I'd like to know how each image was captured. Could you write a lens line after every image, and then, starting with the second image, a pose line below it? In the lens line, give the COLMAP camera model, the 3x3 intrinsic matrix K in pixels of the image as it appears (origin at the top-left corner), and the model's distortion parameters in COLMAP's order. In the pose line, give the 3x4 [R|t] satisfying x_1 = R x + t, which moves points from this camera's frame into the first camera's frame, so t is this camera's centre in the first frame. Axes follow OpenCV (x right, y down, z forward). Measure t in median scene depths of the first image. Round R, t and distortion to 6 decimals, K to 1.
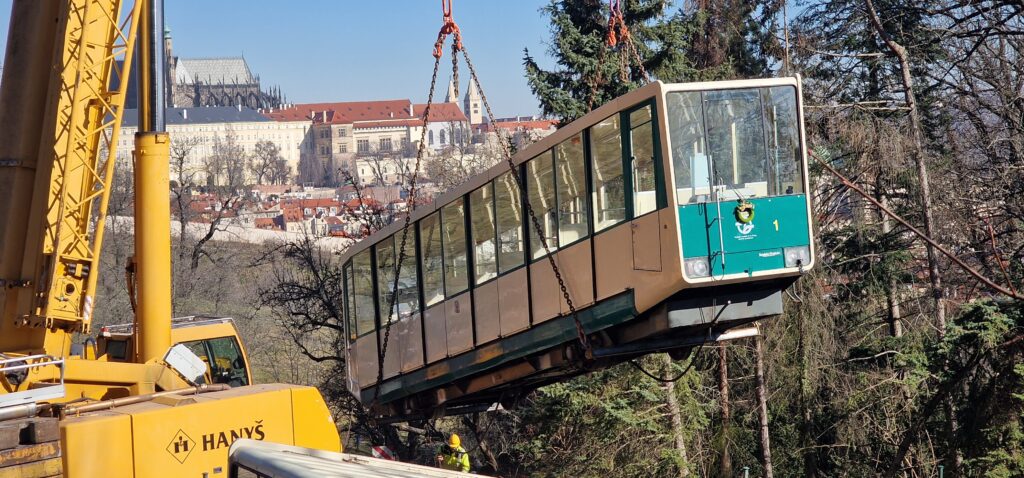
lens RADIAL K [[2539.1, 0, 511.9], [0, 2539.1, 239.4], [0, 0, 1]] dist [-0.481084, 0.000000]
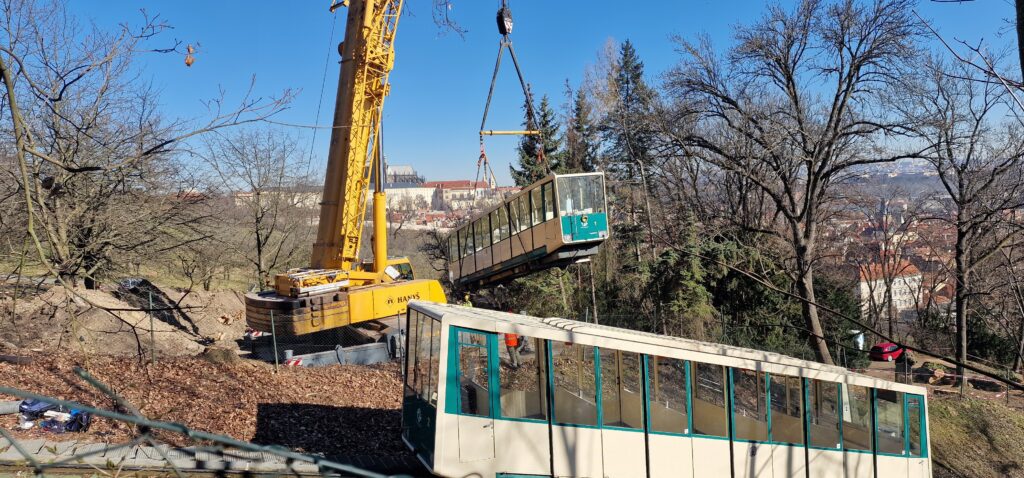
lens RADIAL K [[589.1, 0, 508.5], [0, 589.1, 234.6], [0, 0, 1]] dist [0.023578, -0.000548]
pose [[0.999559, -0.005751, 0.029125, -0.016245], [0.005599, 0.999970, 0.005299, 0.003536], [-0.029154, -0.005134, 0.999562, 0.324649]]
